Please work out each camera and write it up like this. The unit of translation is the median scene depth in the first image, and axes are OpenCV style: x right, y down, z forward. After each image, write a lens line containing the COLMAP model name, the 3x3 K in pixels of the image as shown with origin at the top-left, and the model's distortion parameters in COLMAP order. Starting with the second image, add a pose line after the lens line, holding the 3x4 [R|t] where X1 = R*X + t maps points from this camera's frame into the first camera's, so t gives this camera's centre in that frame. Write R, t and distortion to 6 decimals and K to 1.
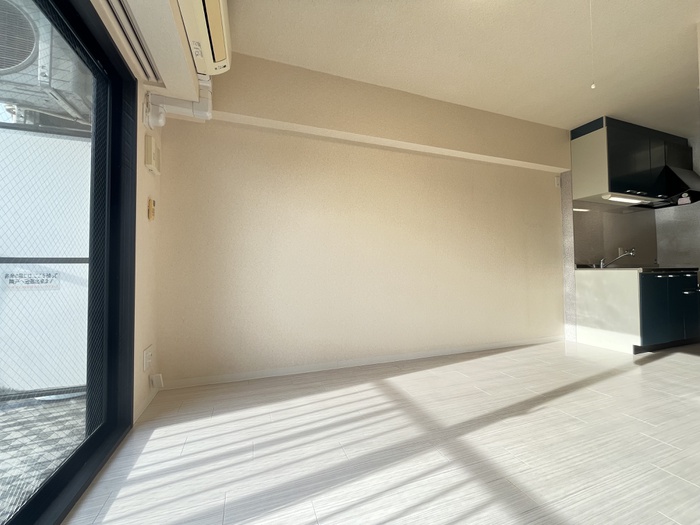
lens RADIAL K [[283.3, 0, 348.0], [0, 283.3, 262.9], [0, 0, 1]] dist [-0.010662, 0.002017]
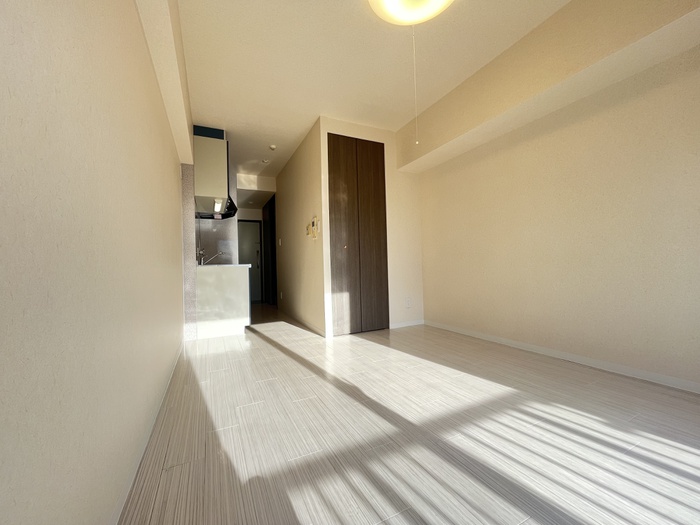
lens RADIAL K [[283.3, 0, 349.6], [0, 283.3, 263.1], [0, 0, 1]] dist [-0.010662, 0.002017]
pose [[-0.115410, 0.018191, 0.993151, -0.351011], [0.001058, 0.999834, -0.018190, 0.044586], [-0.993317, -0.001048, -0.115410, 0.827518]]
